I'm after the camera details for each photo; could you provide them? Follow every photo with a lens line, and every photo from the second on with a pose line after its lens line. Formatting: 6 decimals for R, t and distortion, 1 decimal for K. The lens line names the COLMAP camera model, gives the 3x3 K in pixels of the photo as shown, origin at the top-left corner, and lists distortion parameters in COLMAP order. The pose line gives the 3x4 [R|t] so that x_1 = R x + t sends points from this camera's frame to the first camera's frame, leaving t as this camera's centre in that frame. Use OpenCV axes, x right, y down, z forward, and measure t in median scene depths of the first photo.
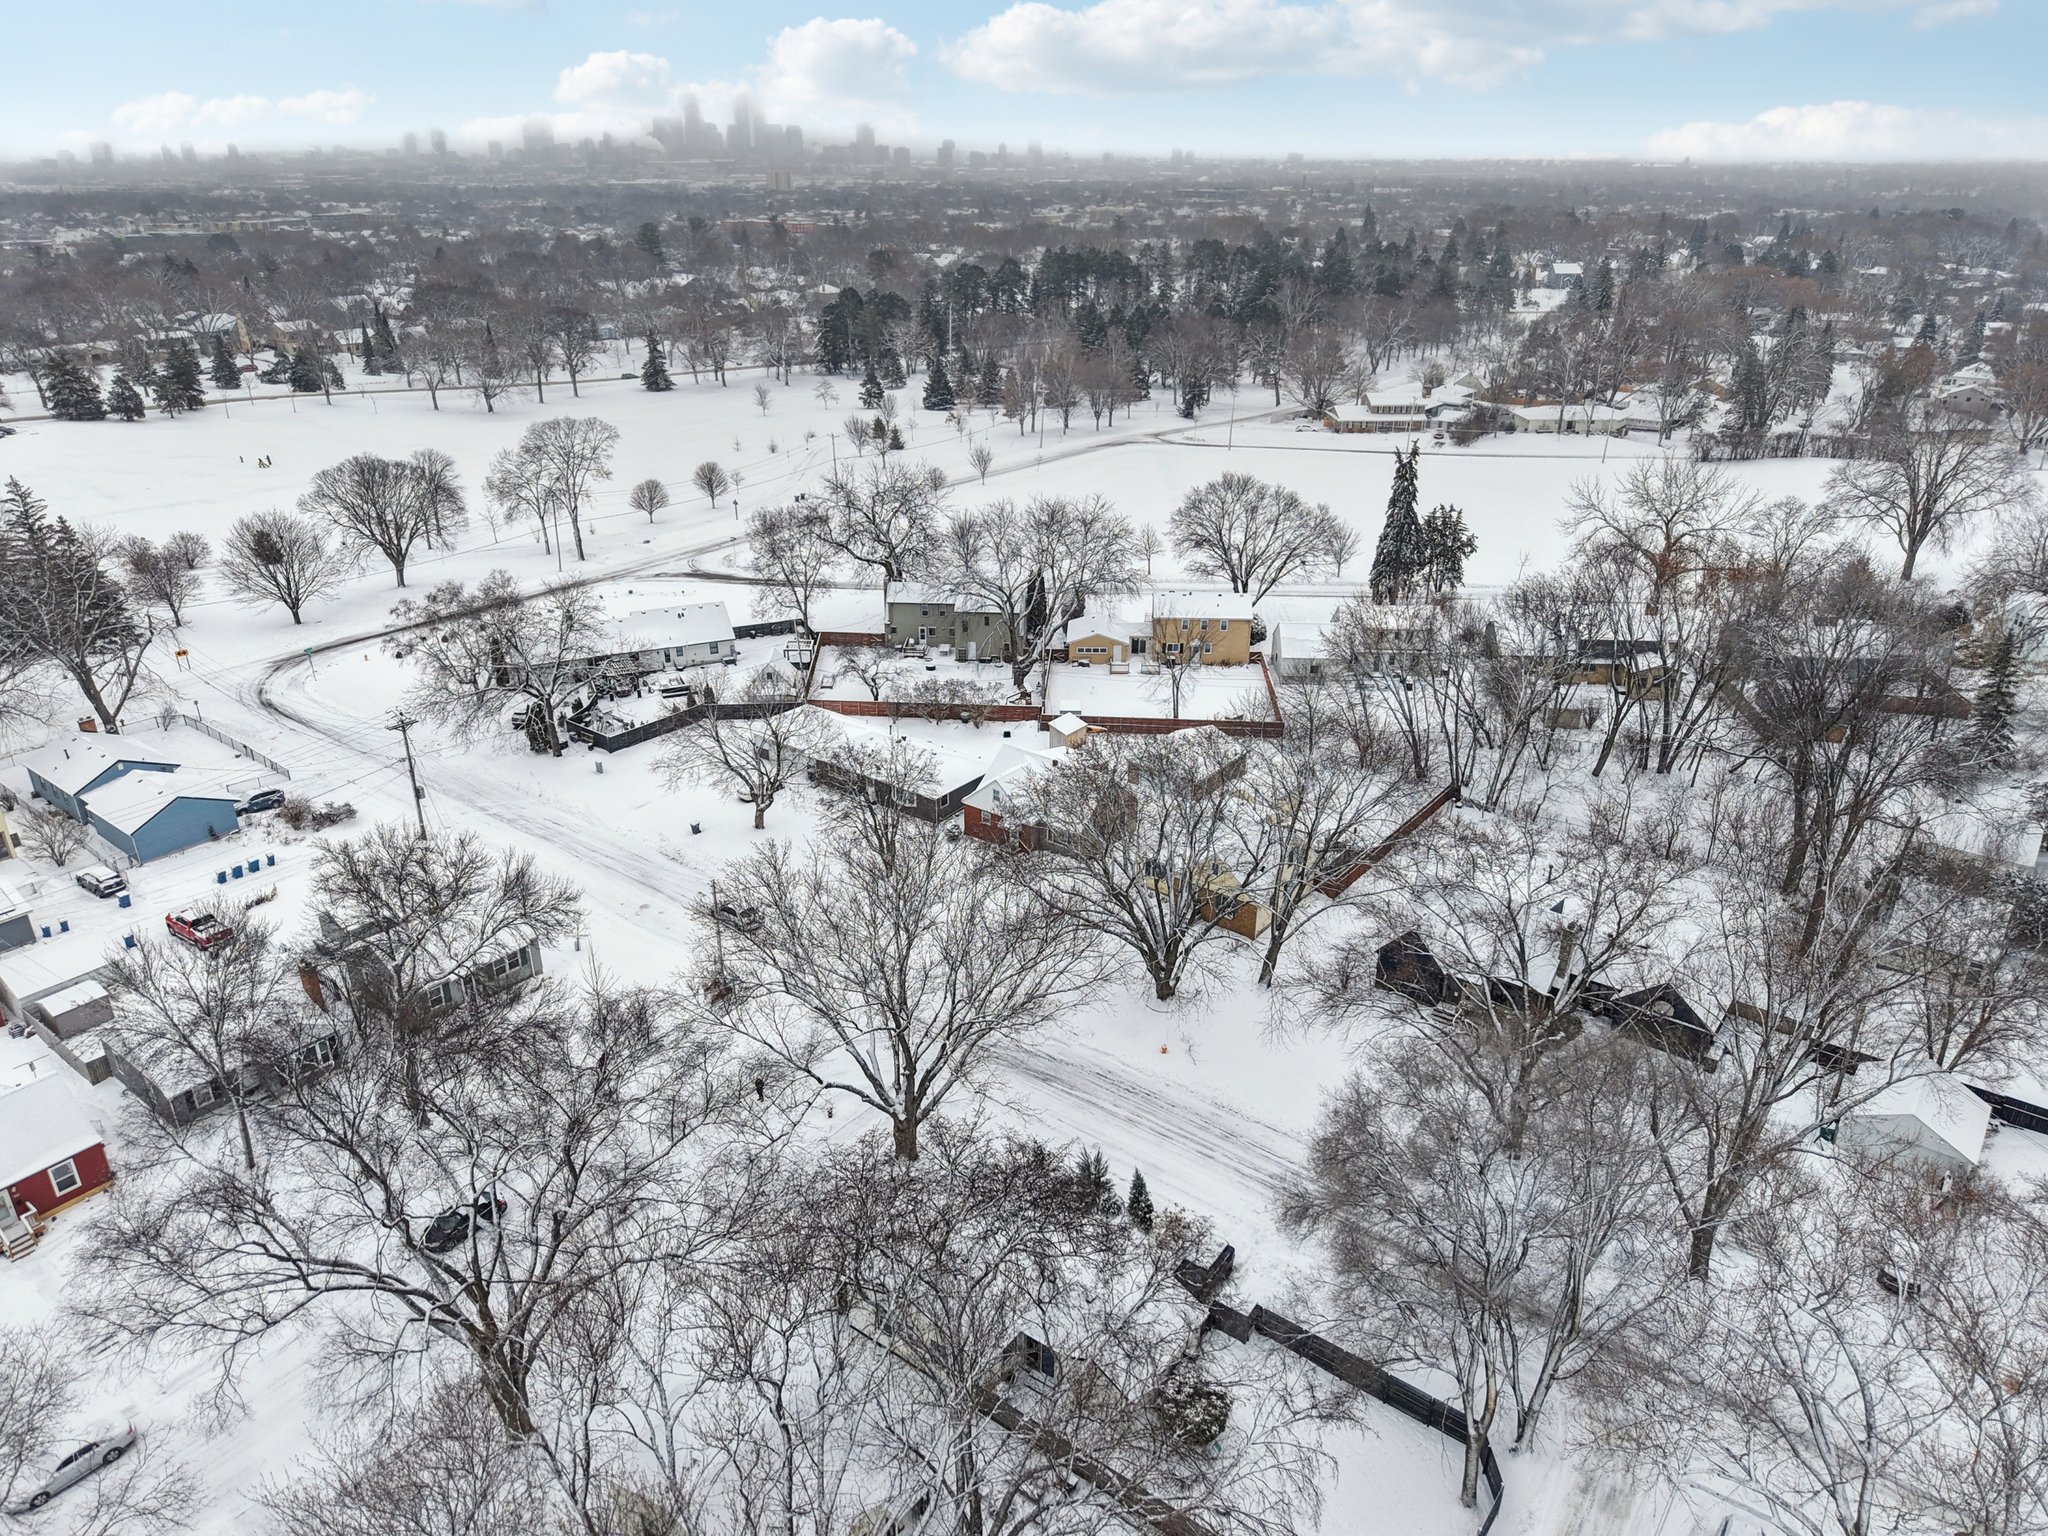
lens RADIAL K [[1393.1, 0, 1018.7], [0, 1393.1, 769.5], [0, 0, 1]] dist [0.012944, -0.012064]
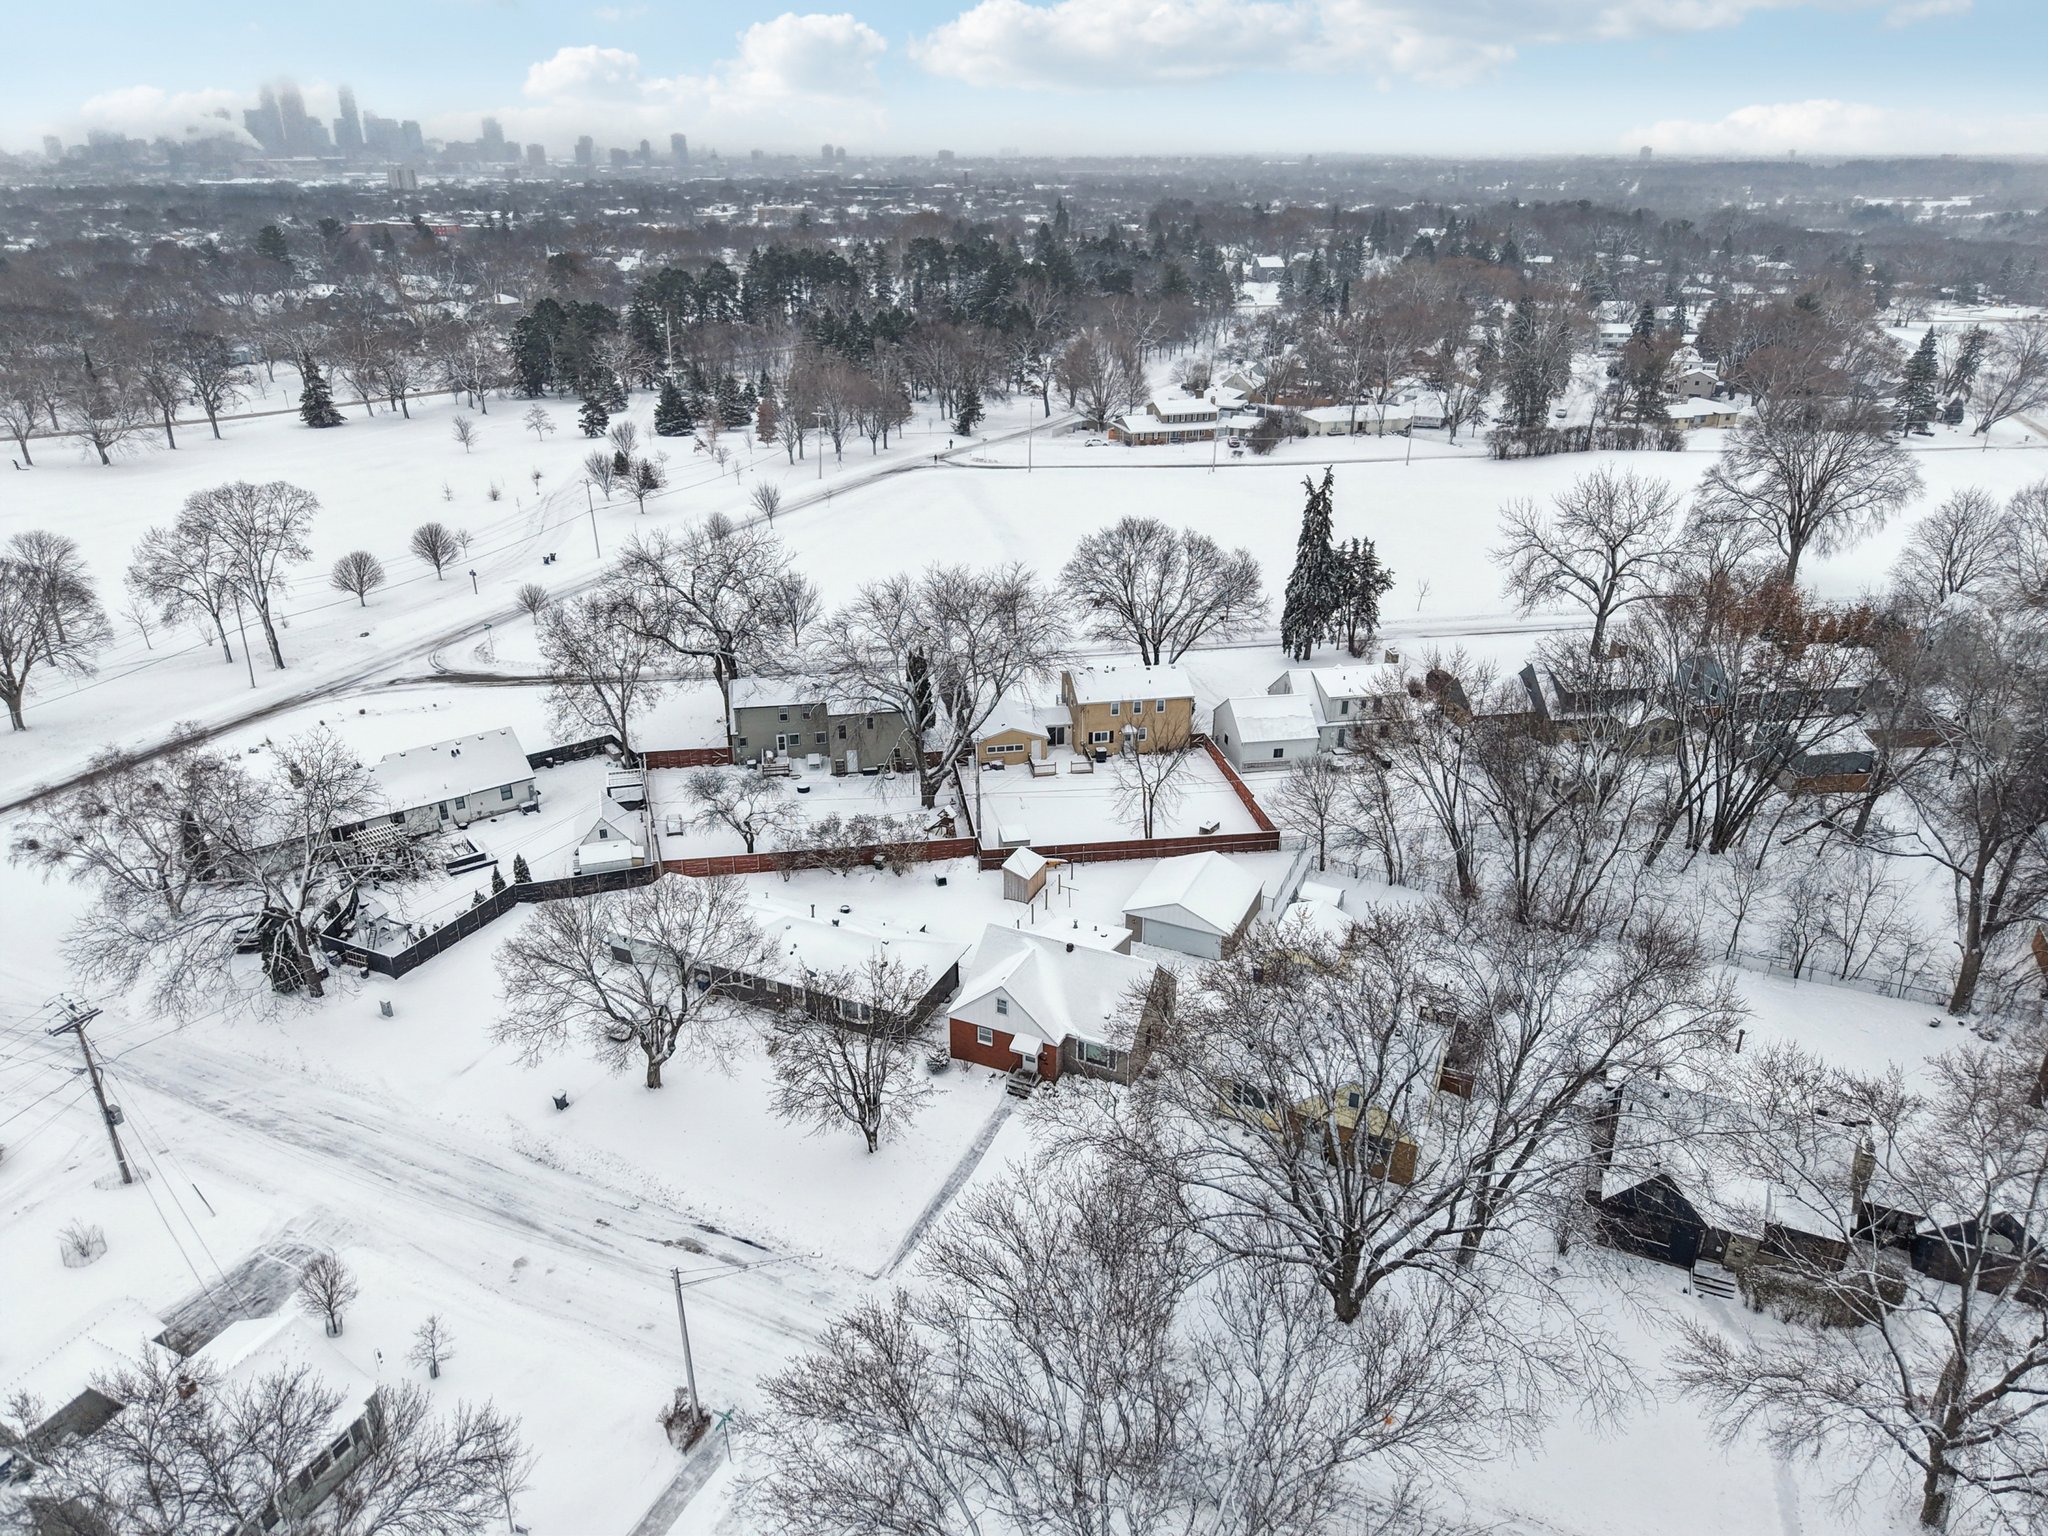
lens RADIAL K [[1393.1, 0, 1025.6], [0, 1393.1, 780.0], [0, 0, 1]] dist [0.012944, -0.012064]
pose [[0.972411, -0.095388, 0.212879, -0.056988], [0.093819, 0.995436, 0.017484, -0.042838], [-0.213575, 0.002970, 0.976922, 0.112316]]
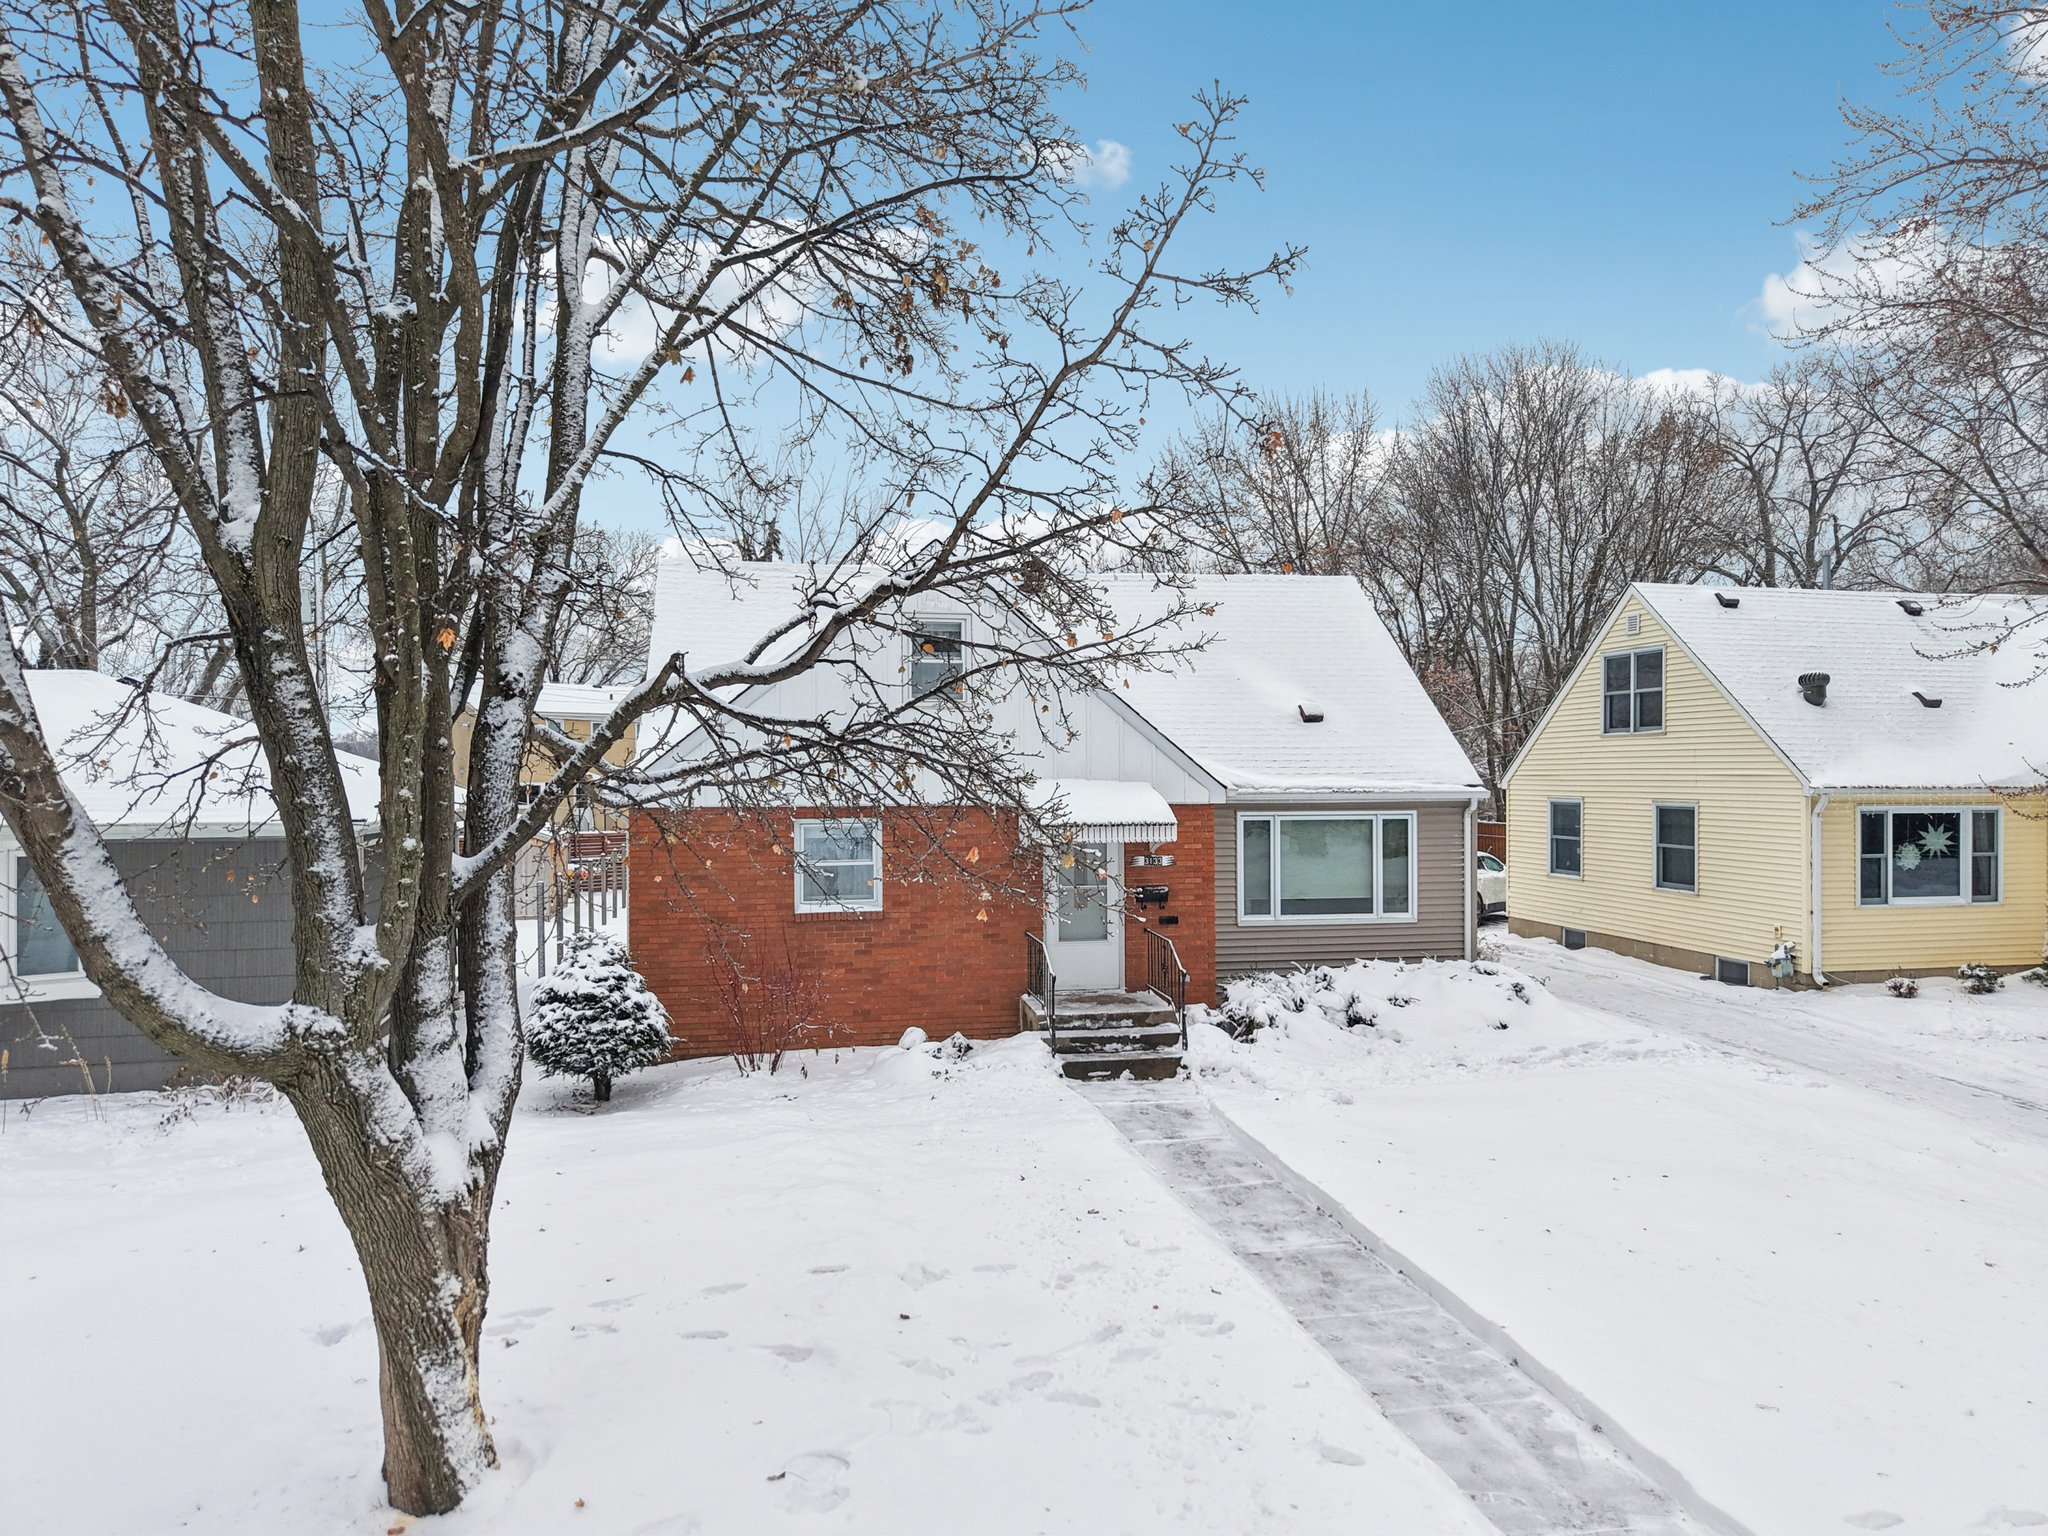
lens RADIAL K [[1393.1, 0, 1029.7], [0, 1393.1, 784.1], [0, 0, 1]] dist [0.012944, -0.012064]
pose [[0.654742, -0.006997, 0.755820, -0.046008], [0.318404, 0.909458, -0.267404, 0.028029], [-0.685516, 0.415737, 0.597688, 0.353855]]
